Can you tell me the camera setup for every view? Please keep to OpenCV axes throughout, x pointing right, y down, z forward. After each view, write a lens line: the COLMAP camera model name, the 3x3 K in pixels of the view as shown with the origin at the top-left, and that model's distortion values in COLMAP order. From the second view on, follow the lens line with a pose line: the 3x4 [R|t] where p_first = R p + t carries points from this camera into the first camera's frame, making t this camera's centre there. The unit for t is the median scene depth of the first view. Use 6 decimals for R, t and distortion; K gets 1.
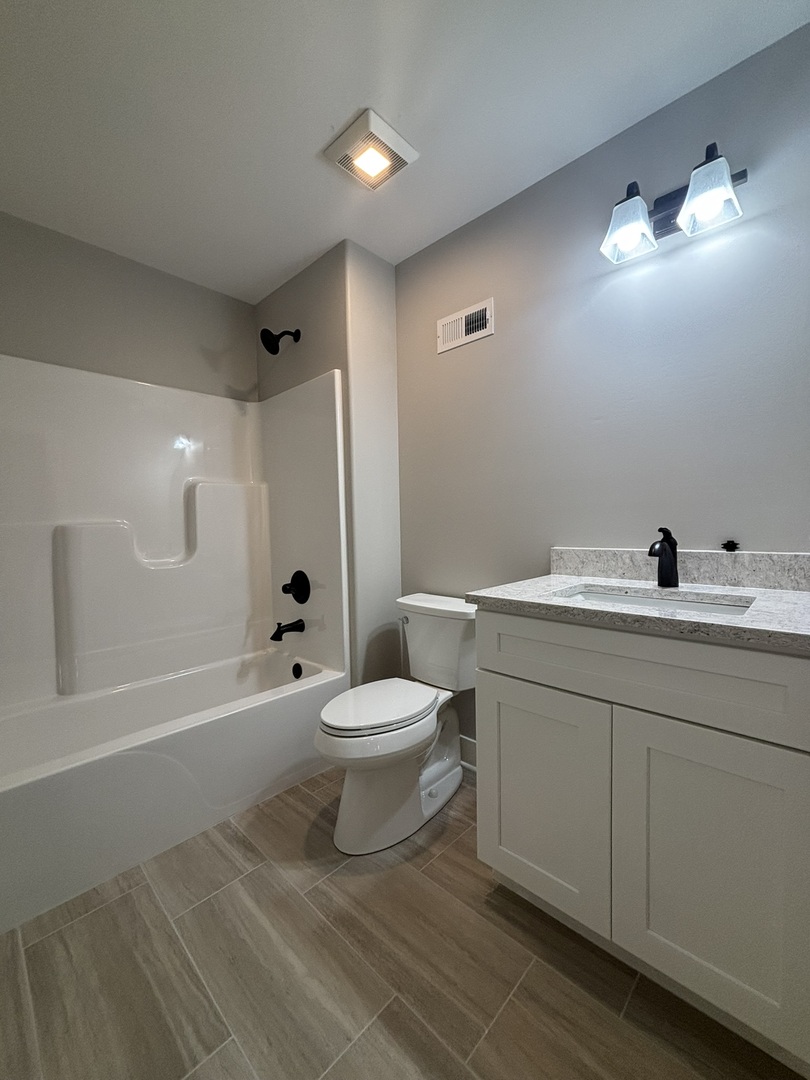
lens RADIAL K [[432.1, 0, 405.0], [0, 432.1, 540.0], [0, 0, 1]] dist [0.000507, 0.000296]
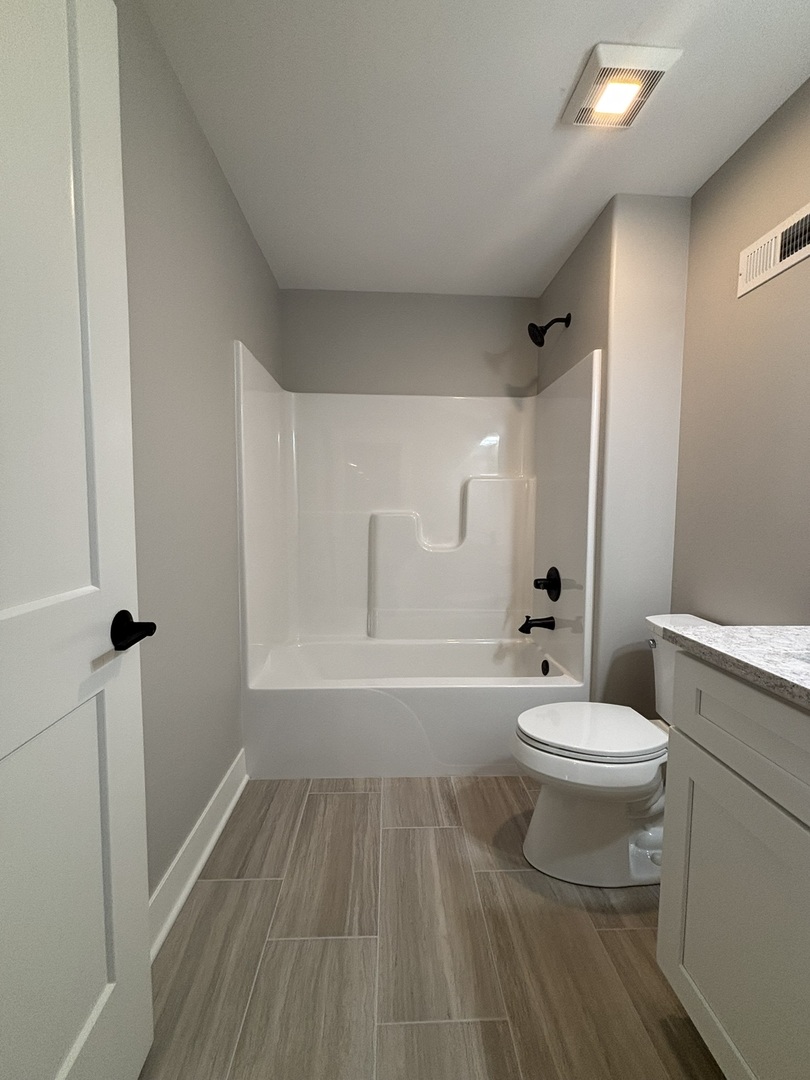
lens RADIAL K [[432.1, 0, 405.0], [0, 432.1, 540.0], [0, 0, 1]] dist [0.000507, 0.000296]
pose [[0.726169, 0.077020, -0.683189, 0.219220], [-0.052720, 0.997017, 0.056363, -0.034401], [0.685492, -0.004911, 0.728063, 0.079822]]
